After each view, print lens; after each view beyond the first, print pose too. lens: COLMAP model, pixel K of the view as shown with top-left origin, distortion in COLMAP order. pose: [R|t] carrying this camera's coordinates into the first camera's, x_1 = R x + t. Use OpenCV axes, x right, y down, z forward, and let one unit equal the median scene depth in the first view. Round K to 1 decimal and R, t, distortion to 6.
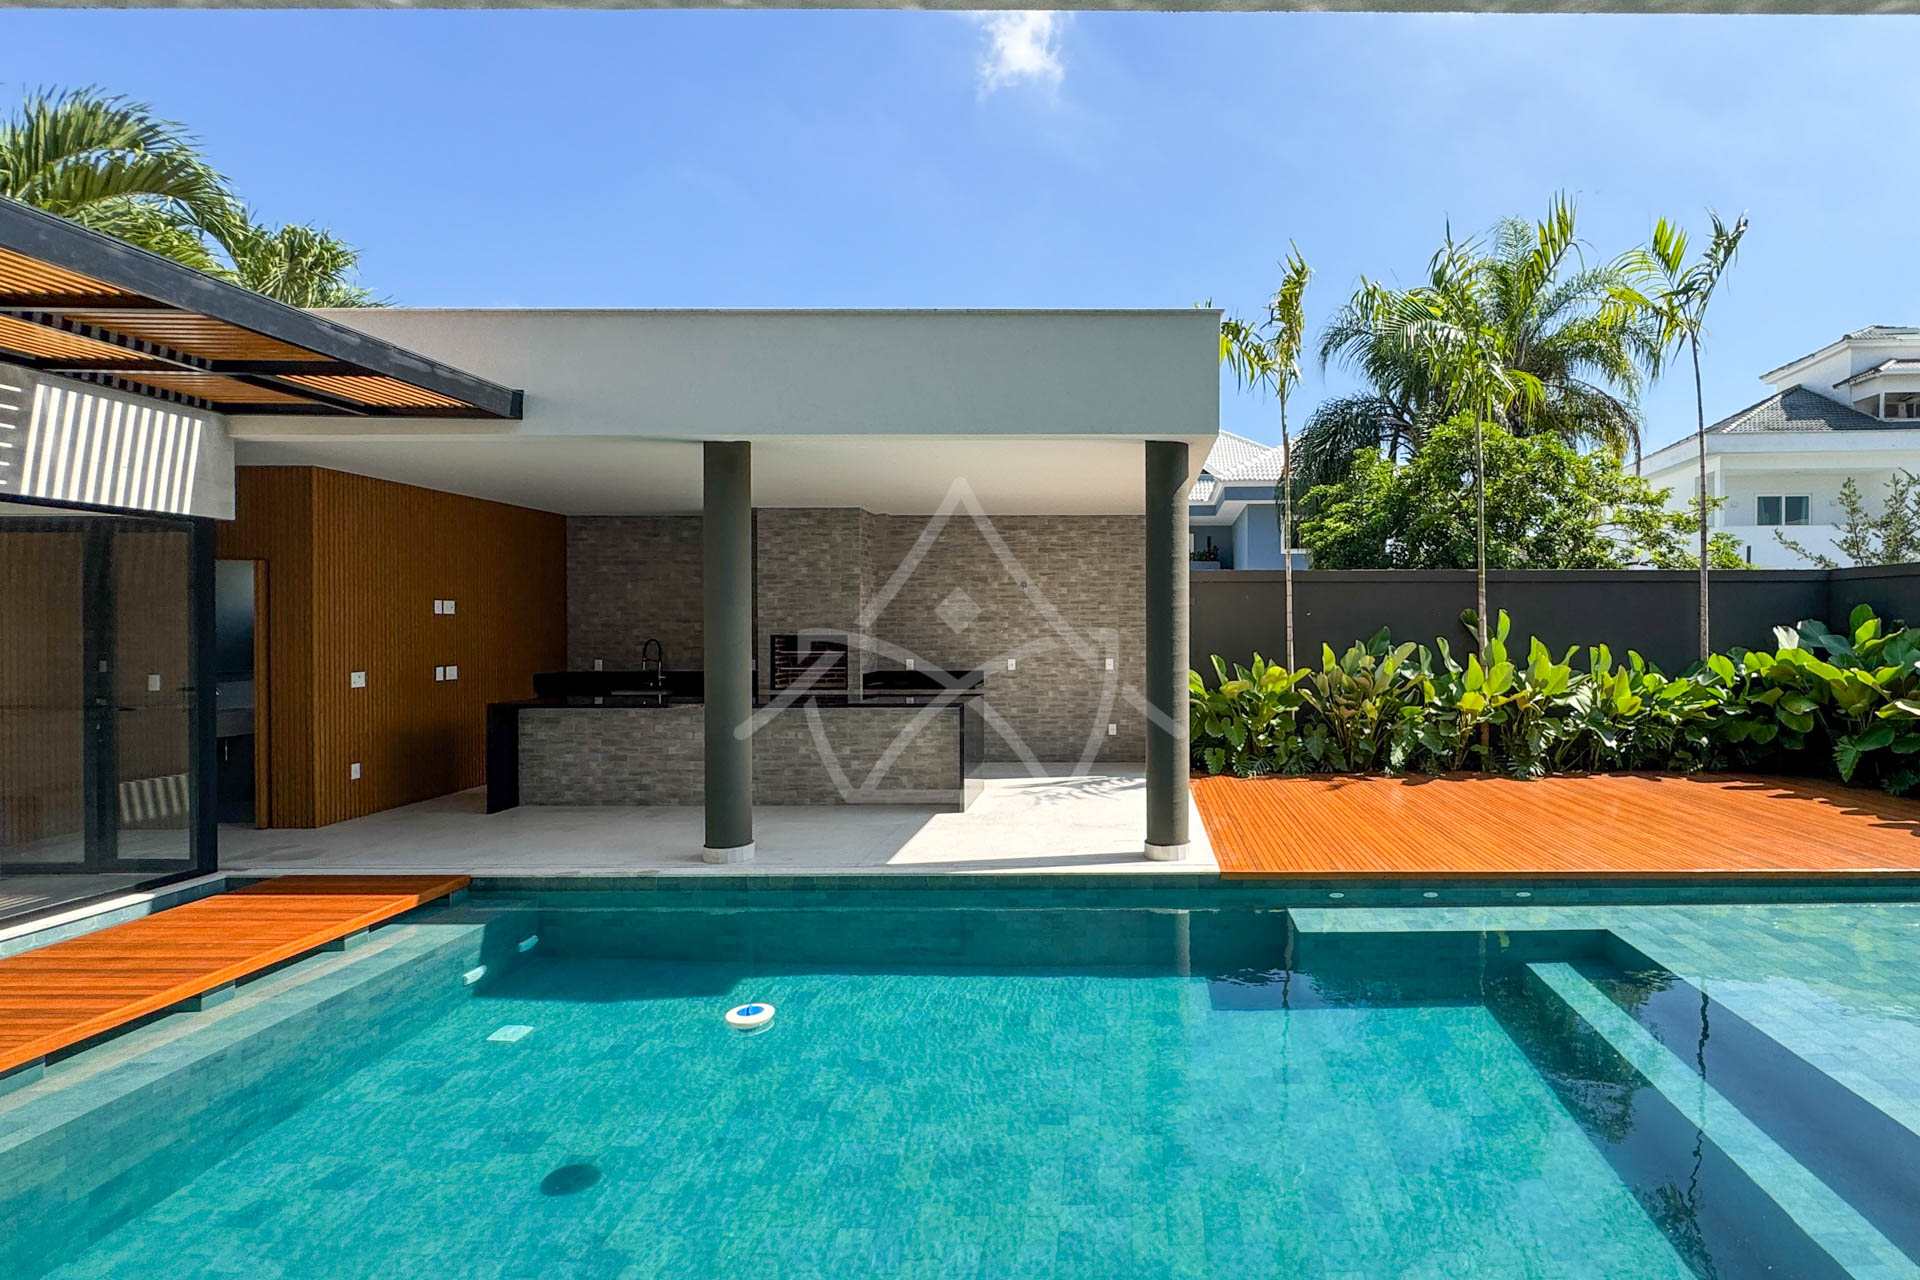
lens RADIAL K [[917.1, 0, 1131.5], [0, 917.1, 625.6], [0, 0, 1]] dist [-0.002702, -0.000277]
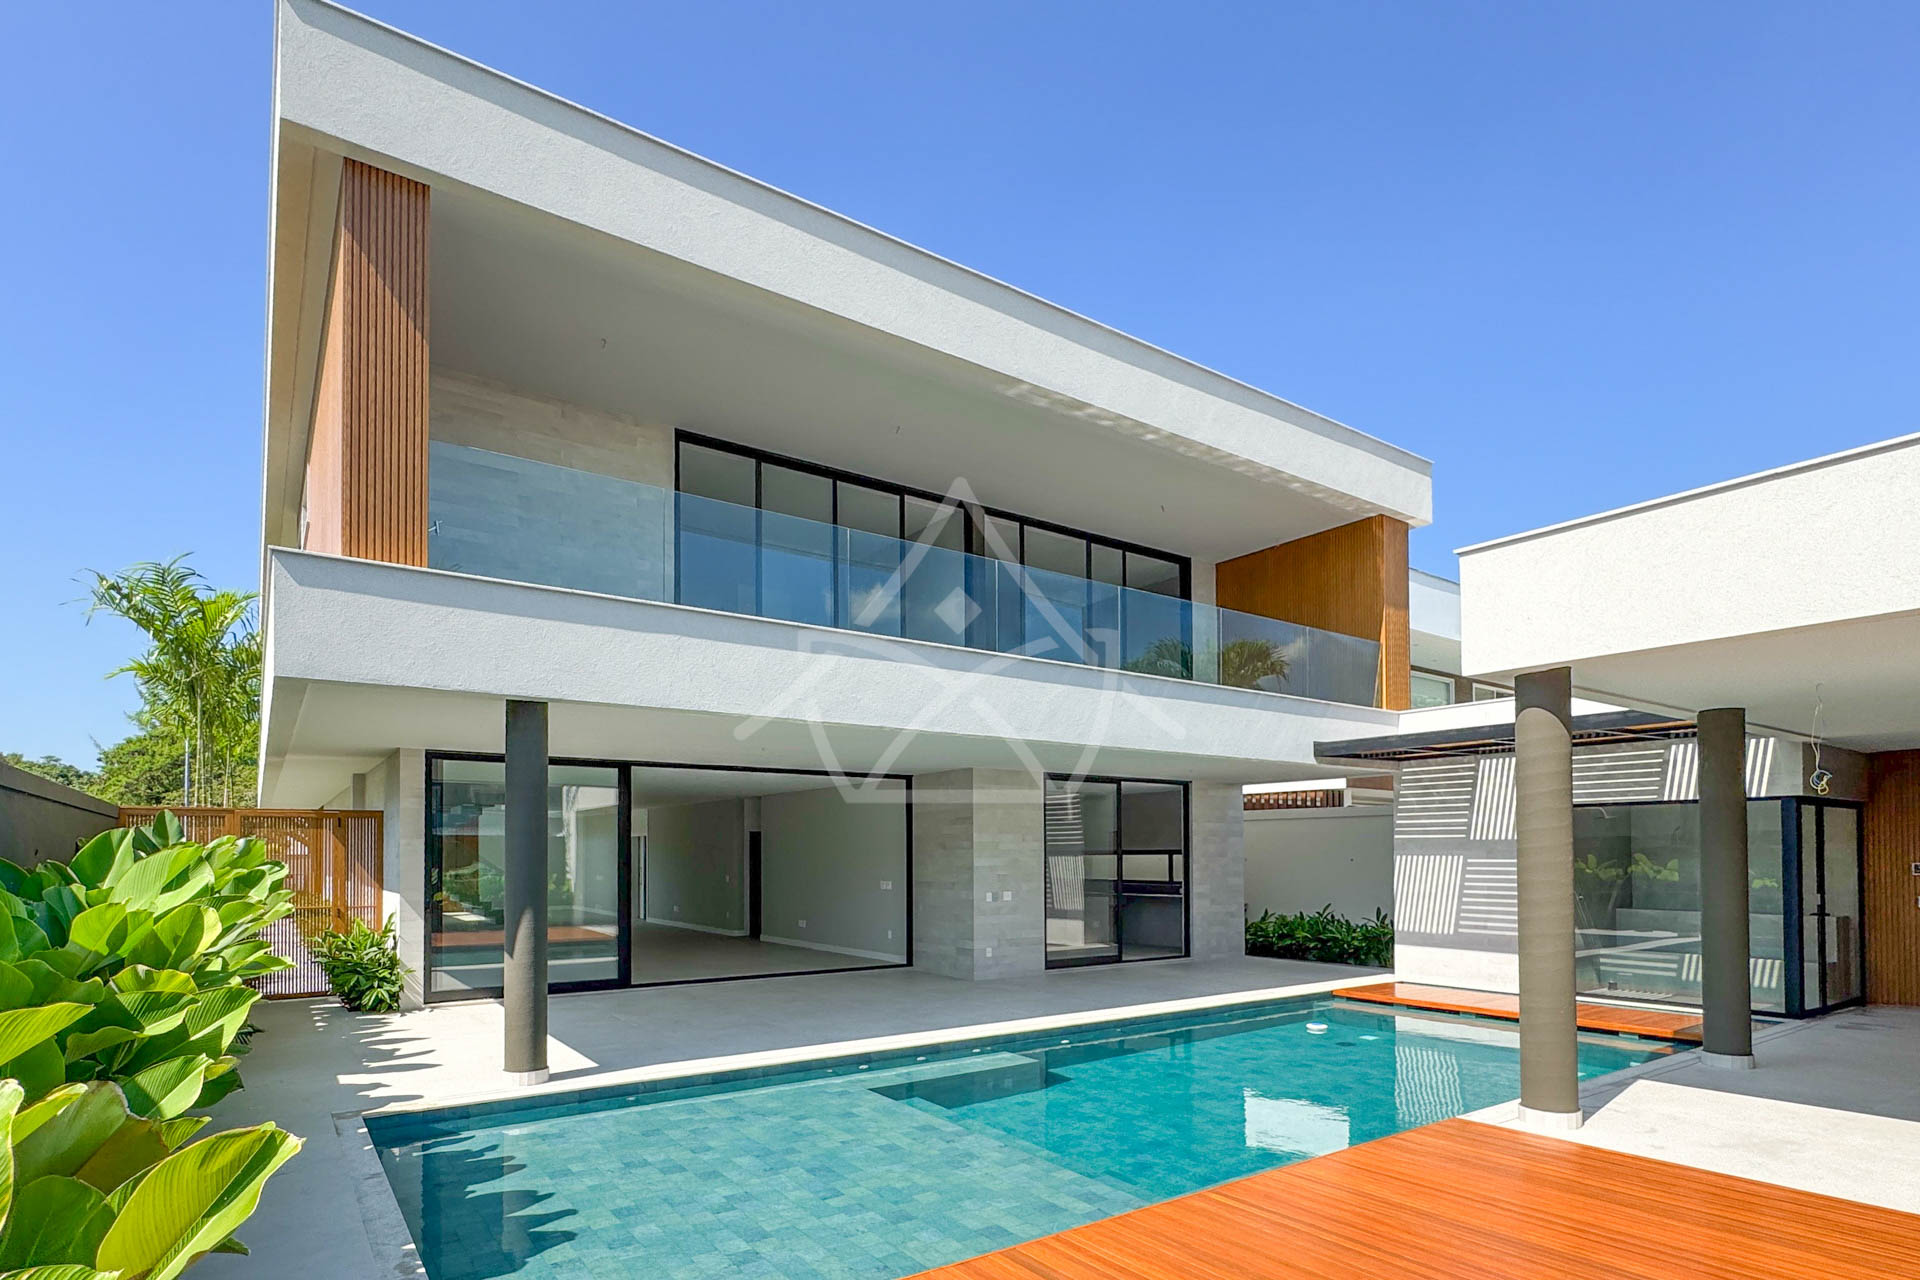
lens RADIAL K [[973.1, 0, 947.2], [0, 973.1, 843.8], [0, 0, 1]] dist [0.029816, -0.000687]
pose [[-0.802598, -0.008593, -0.596458, 0.797361], [-0.000240, 0.999901, -0.014082, -0.008453], [0.596520, -0.011159, -0.802521, 1.014275]]
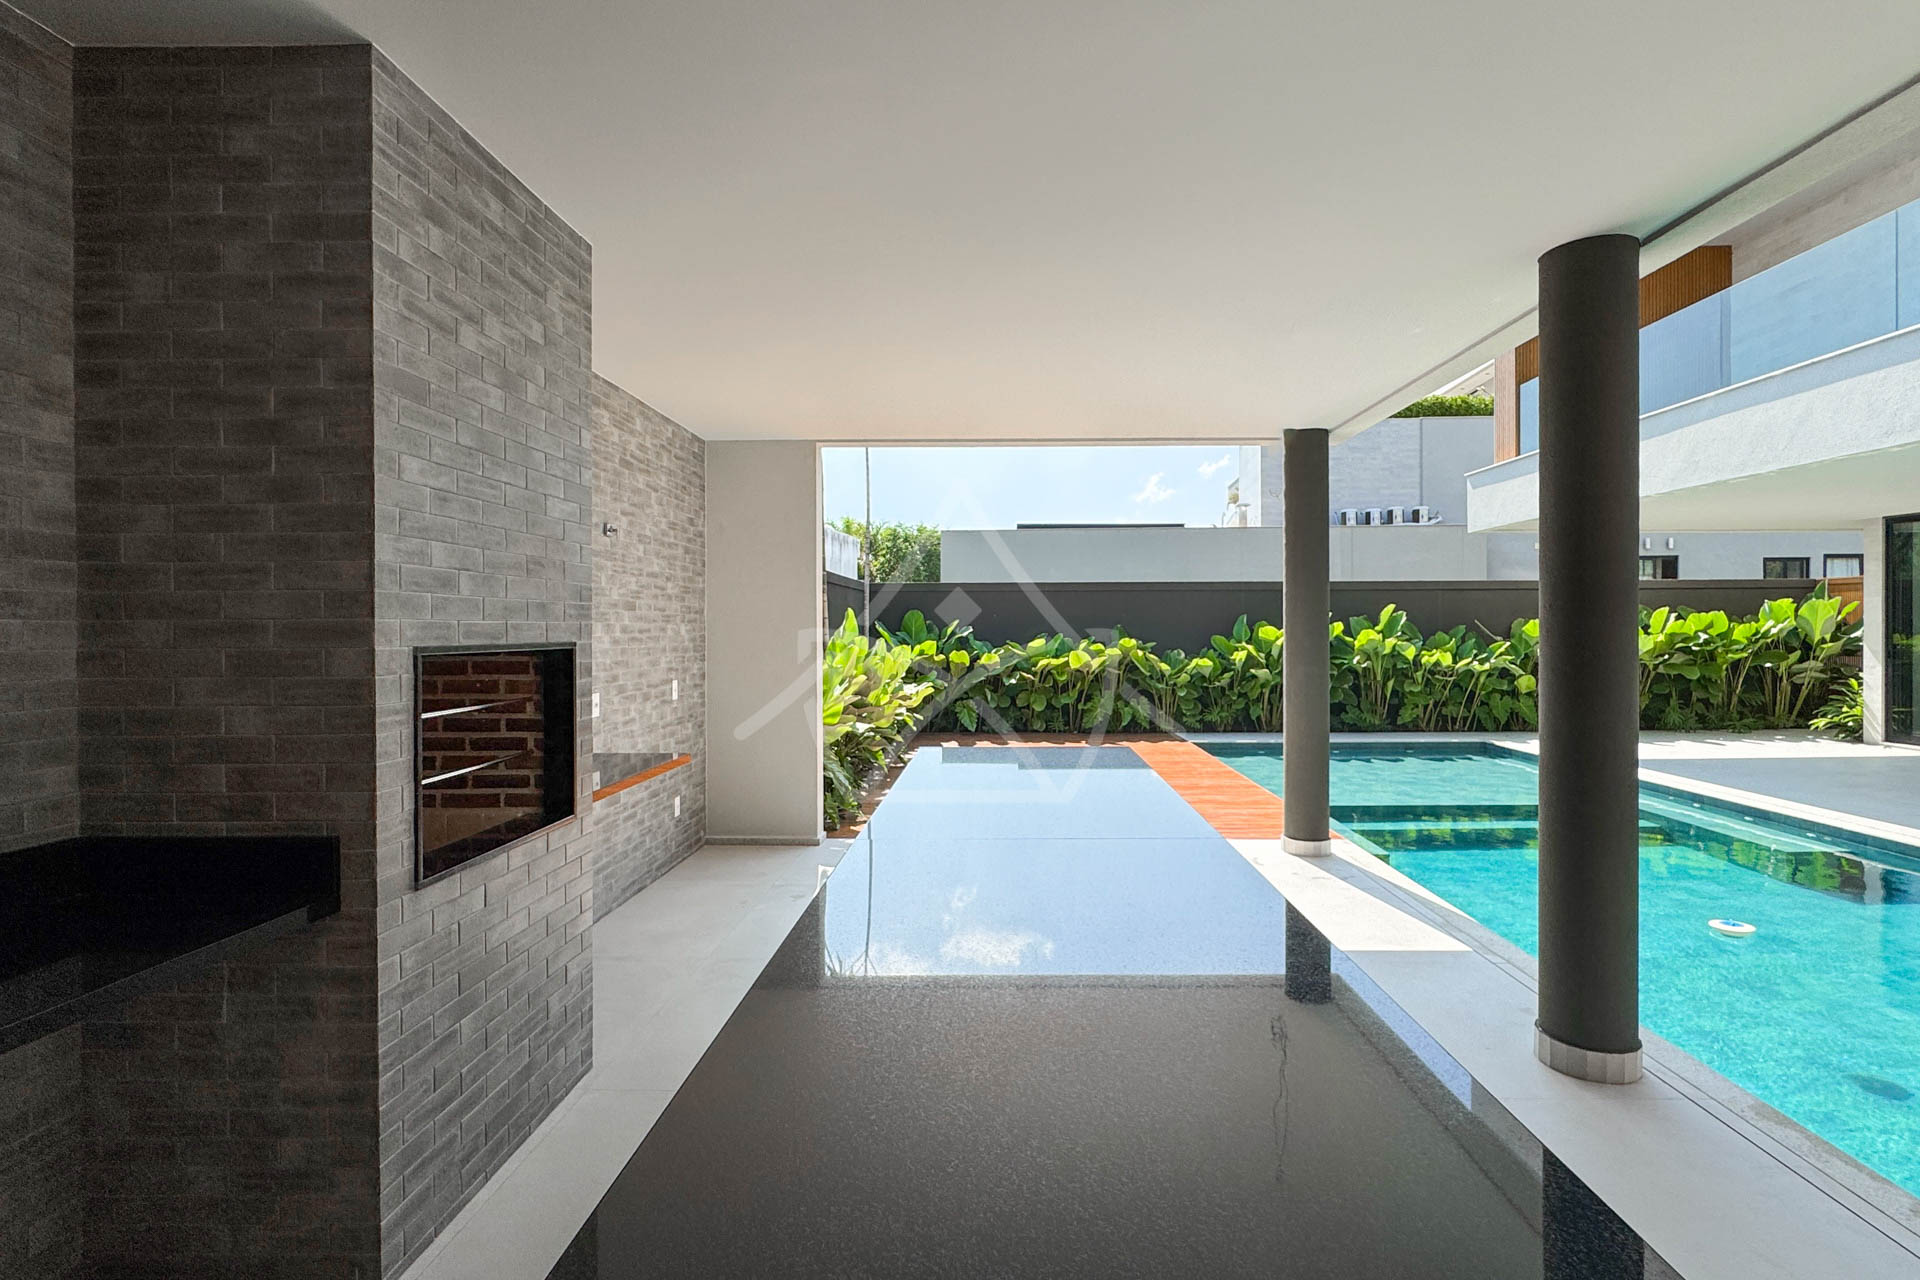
lens RADIAL K [[917.1, 0, 988.5], [0, 917.1, 645.4], [0, 0, 1]] dist [-0.002702, -0.000277]
pose [[0.021062, -0.017385, 0.999627, -0.685021], [0.004196, 0.999842, 0.017301, 0.007179], [-0.999769, 0.003830, 0.021132, 0.946996]]
